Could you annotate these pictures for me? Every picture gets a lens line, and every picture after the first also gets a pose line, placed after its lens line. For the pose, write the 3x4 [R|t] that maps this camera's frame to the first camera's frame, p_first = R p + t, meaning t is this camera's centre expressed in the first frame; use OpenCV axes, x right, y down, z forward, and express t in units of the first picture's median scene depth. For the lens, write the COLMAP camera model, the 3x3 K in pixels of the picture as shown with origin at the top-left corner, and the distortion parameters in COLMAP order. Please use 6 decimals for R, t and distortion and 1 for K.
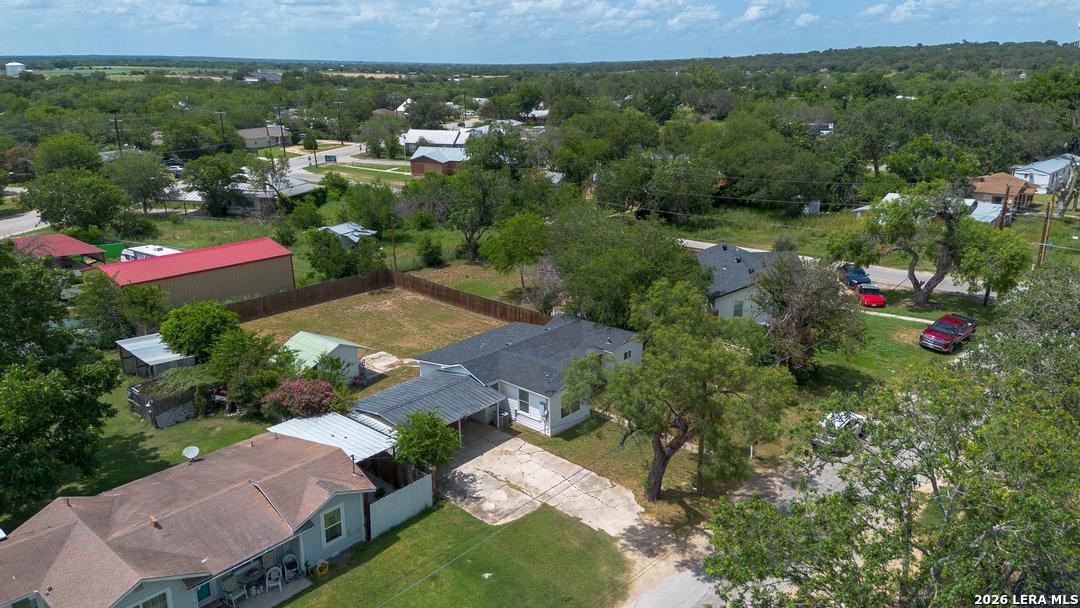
lens RADIAL K [[744.1, 0, 541.8], [0, 744.1, 308.7], [0, 0, 1]] dist [0.274467, -0.259298]
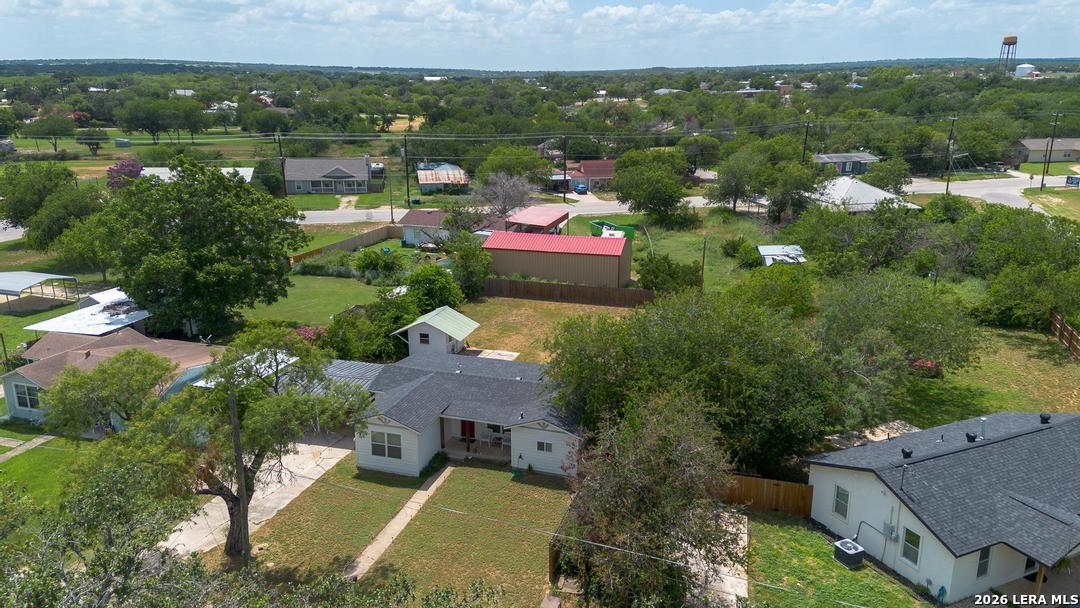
lens RADIAL K [[744.1, 0, 540.2], [0, 744.1, 308.2], [0, 0, 1]] dist [0.274467, -0.259298]
pose [[0.410637, 0.273289, -0.869879, 0.514669], [-0.275411, 0.946640, 0.167394, -0.138285], [0.869210, 0.170836, 0.463993, 0.426803]]
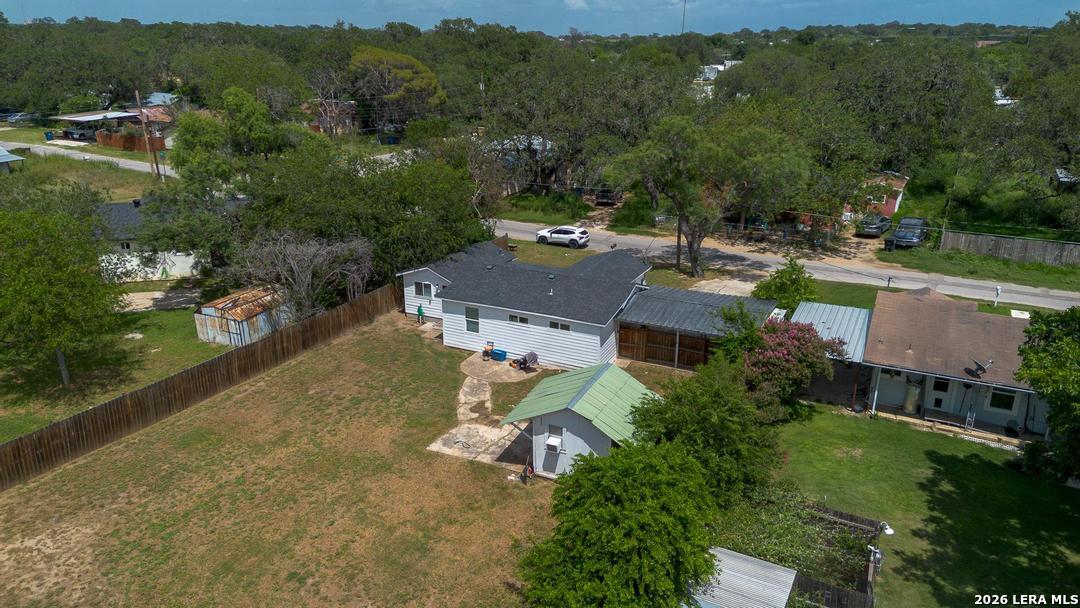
lens RADIAL K [[744.1, 0, 542.0], [0, 744.1, 314.9], [0, 0, 1]] dist [0.274467, -0.259298]
pose [[-0.274170, -0.314996, 0.908630, -0.528983], [0.292566, 0.872730, 0.390829, -0.159706], [-0.916098, 0.372988, -0.147119, 0.754861]]
